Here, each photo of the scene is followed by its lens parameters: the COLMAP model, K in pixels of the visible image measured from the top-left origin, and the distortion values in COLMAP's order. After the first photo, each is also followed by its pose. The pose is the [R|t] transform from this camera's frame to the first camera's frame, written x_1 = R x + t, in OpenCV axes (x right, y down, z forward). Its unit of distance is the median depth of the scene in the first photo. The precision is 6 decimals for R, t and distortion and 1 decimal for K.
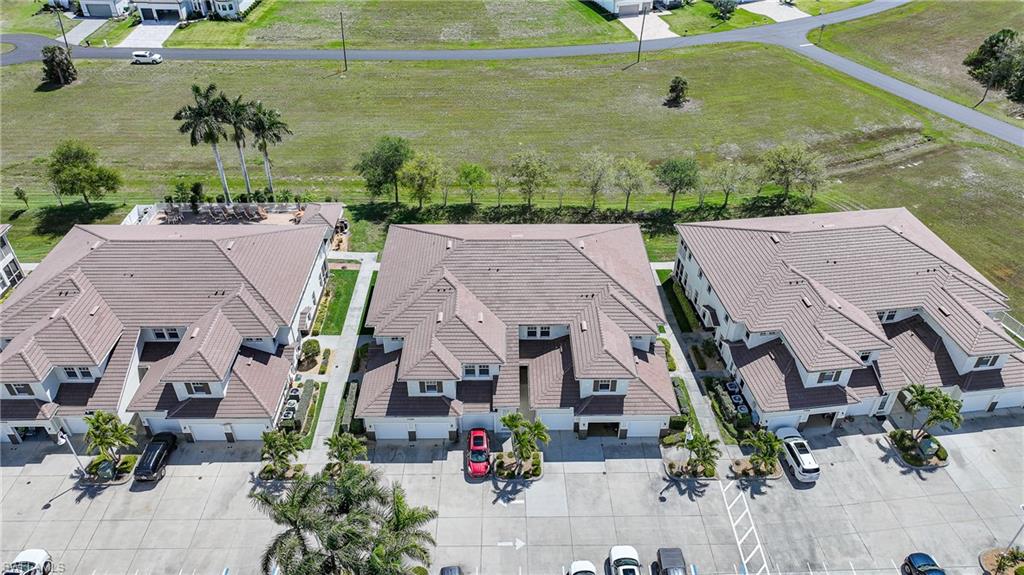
lens RADIAL K [[717.1, 0, 512.0], [0, 717.1, 287.5], [0, 0, 1]] dist [0.002649, 0.002954]
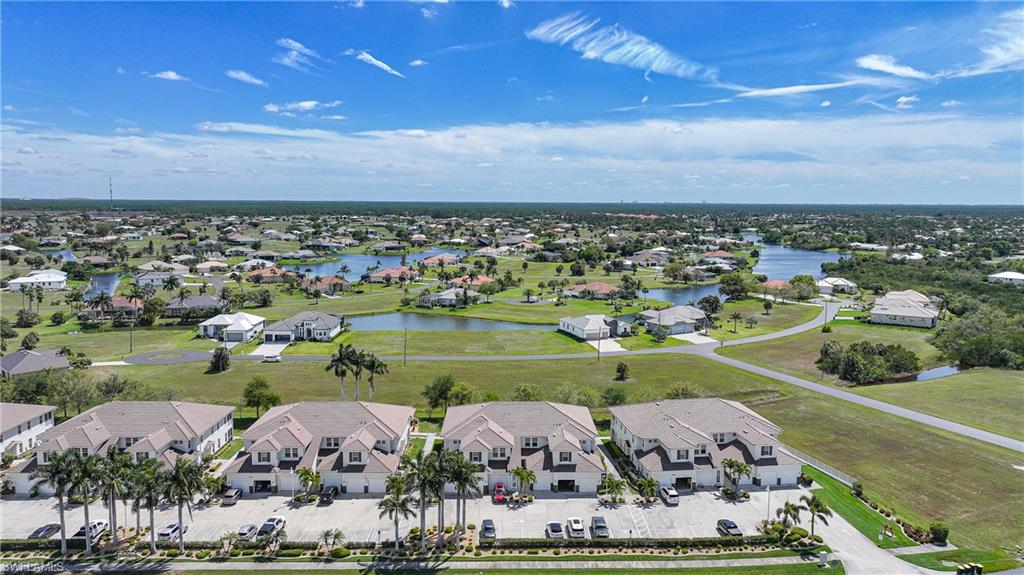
lens RADIAL K [[717.1, 0, 512.0], [0, 717.1, 287.5], [0, 0, 1]] dist [0.002649, 0.002954]
pose [[0.999999, -0.000313, 0.001701, -0.017074], [0.001111, 0.869950, -0.493139, 0.673993], [-0.001326, 0.493140, 0.869949, -0.884539]]
